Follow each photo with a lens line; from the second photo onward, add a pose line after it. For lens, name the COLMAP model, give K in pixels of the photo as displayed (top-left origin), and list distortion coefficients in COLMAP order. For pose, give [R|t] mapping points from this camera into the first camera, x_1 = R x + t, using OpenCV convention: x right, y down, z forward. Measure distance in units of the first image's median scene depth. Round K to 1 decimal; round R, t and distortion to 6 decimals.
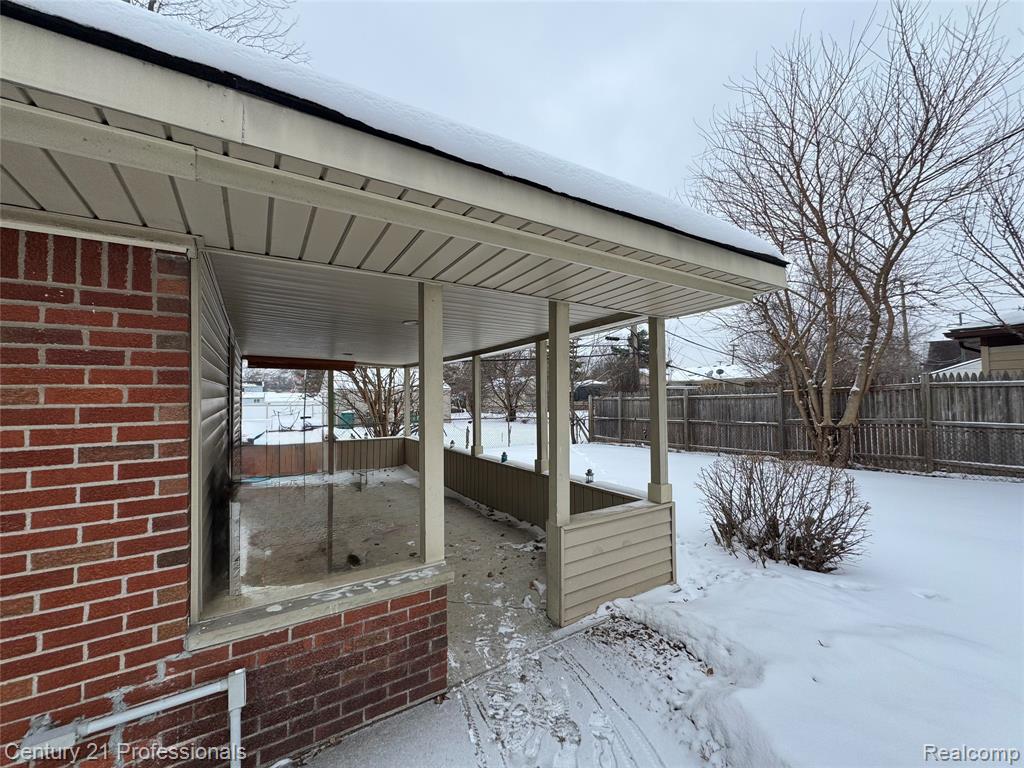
lens RADIAL K [[407.2, 0, 511.7], [0, 407.2, 379.9], [0, 0, 1]] dist [-0.002642, 0.000167]
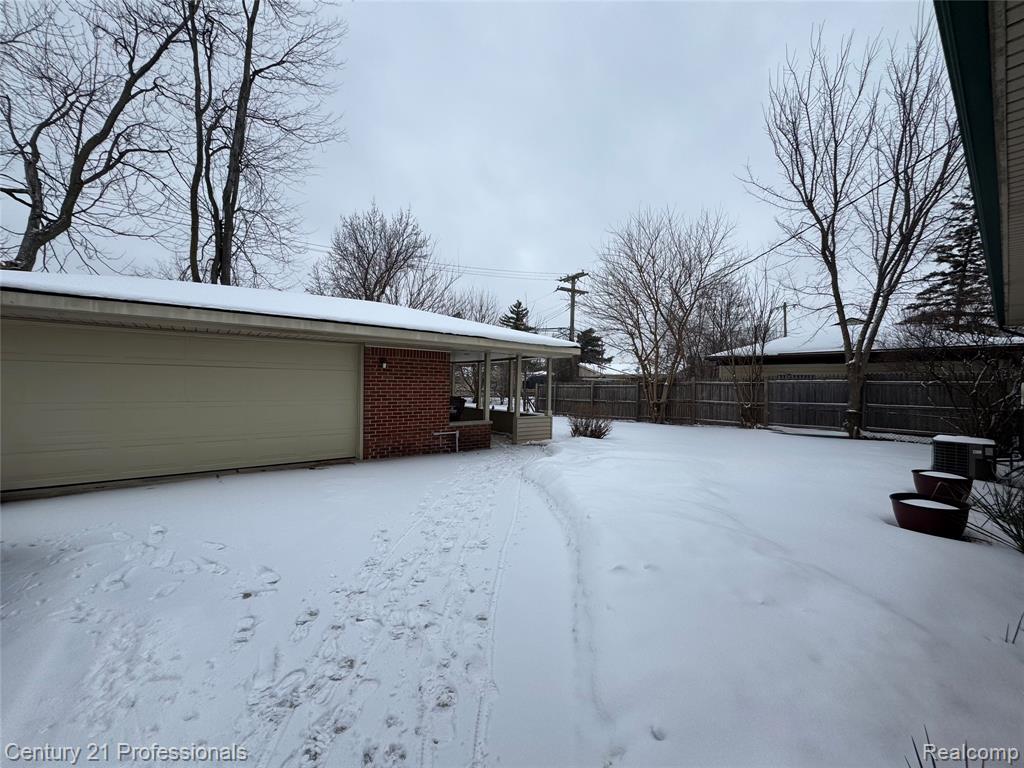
lens RADIAL K [[407.2, 0, 513.7], [0, 407.2, 382.1], [0, 0, 1]] dist [-0.002642, 0.000167]
pose [[0.993032, 0.031009, 0.113696, -0.096797], [-0.035003, 0.998832, 0.033302, -0.021448], [-0.112531, -0.037050, 0.992957, -0.746627]]
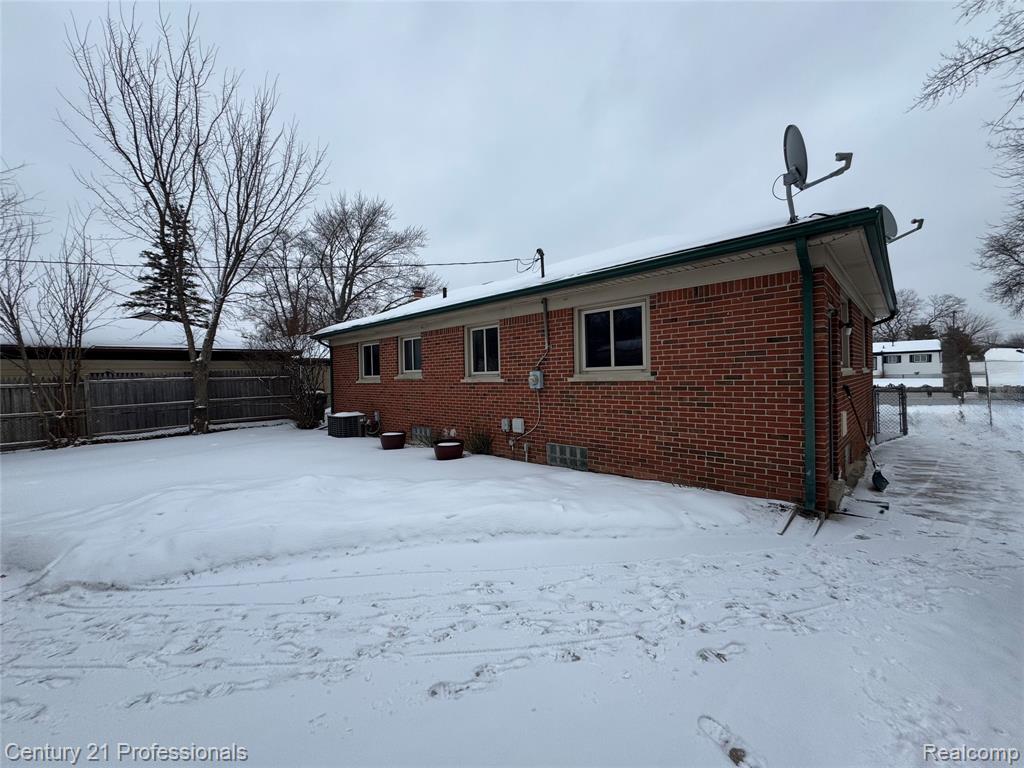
lens RADIAL K [[407.2, 0, 512.3], [0, 407.2, 380.5], [0, 0, 1]] dist [-0.002642, 0.000167]
pose [[-0.224285, 0.004969, 0.974511, -0.392421], [-0.006868, 0.999954, -0.006680, -0.010785], [-0.974499, -0.008191, -0.224241, -0.317178]]
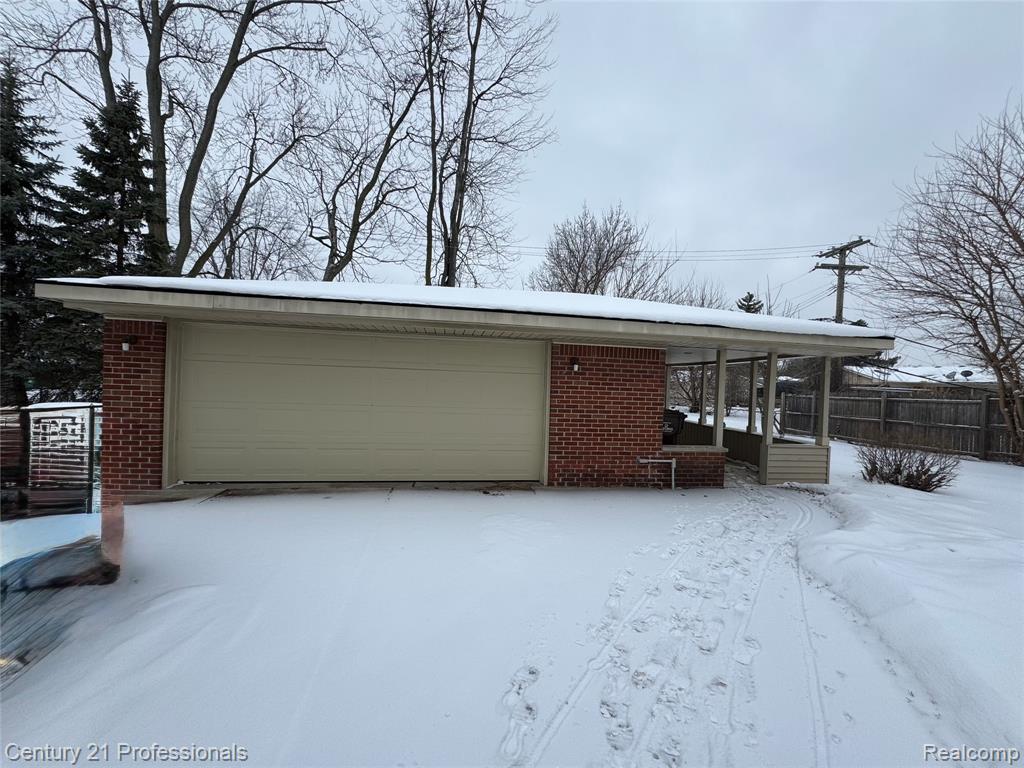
lens RADIAL K [[407.2, 0, 510.2], [0, 407.2, 382.4], [0, 0, 1]] dist [-0.002642, 0.000167]
pose [[0.920445, 0.049583, -0.387714, -0.109576], [-0.035505, 0.998427, 0.043394, -0.019306], [0.389256, -0.026176, 0.920758, -0.532516]]
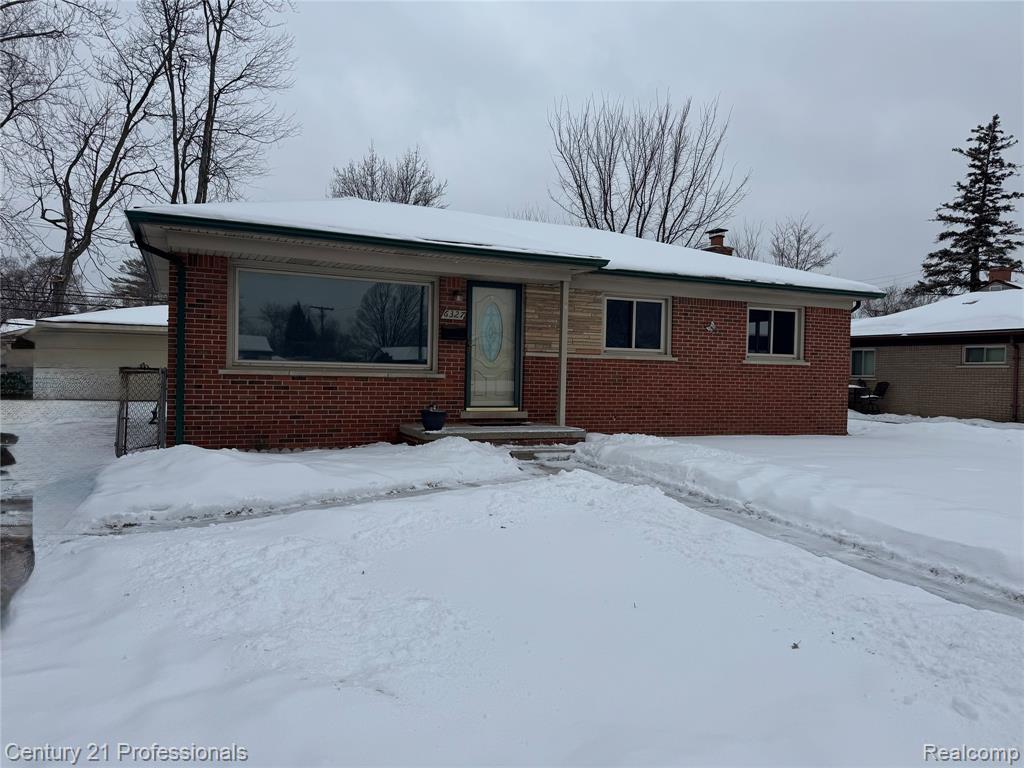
lens RADIAL K [[722.7, 0, 488.0], [0, 722.7, 379.4], [0, 0, 1]] dist [0.042237, -0.002142]
pose [[0.984209, 0.040755, -0.172255, 1.010616], [-0.033748, 0.998487, 0.043415, -0.053929], [0.173764, -0.036916, 0.984095, -2.300928]]
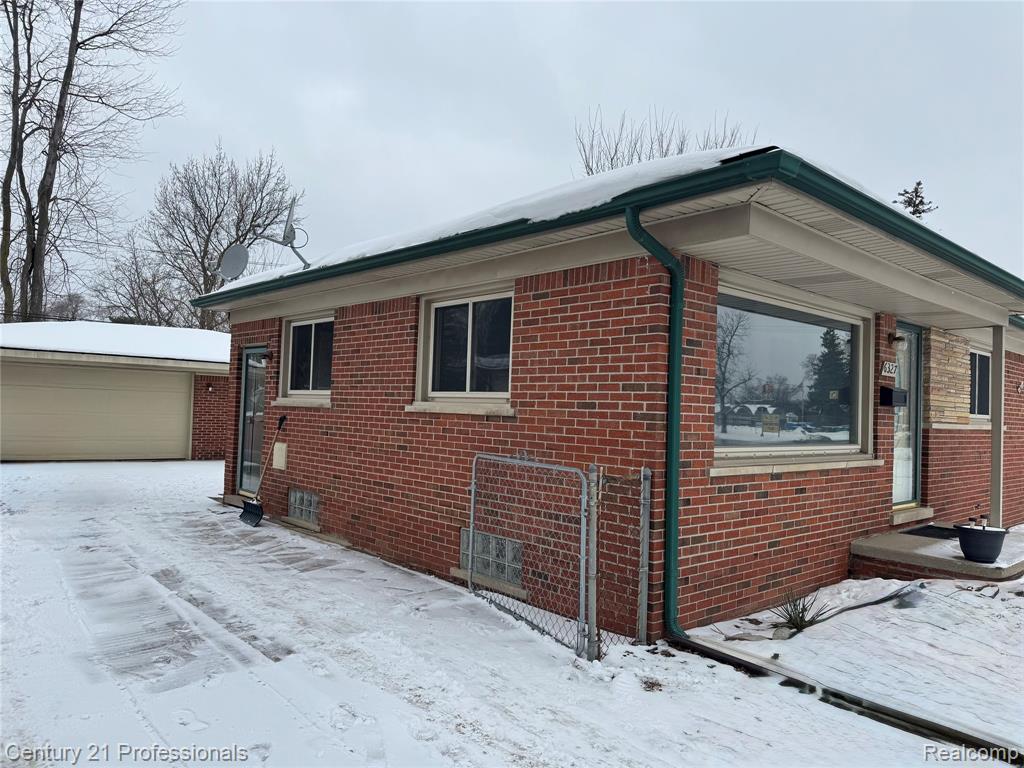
lens RADIAL K [[722.7, 0, 490.0], [0, 722.7, 377.5], [0, 0, 1]] dist [0.042237, -0.002142]
pose [[0.988948, 0.054369, 0.137933, 0.194399], [-0.053355, 0.998515, -0.011046, -0.066147], [-0.138329, 0.003565, 0.990380, -1.881420]]
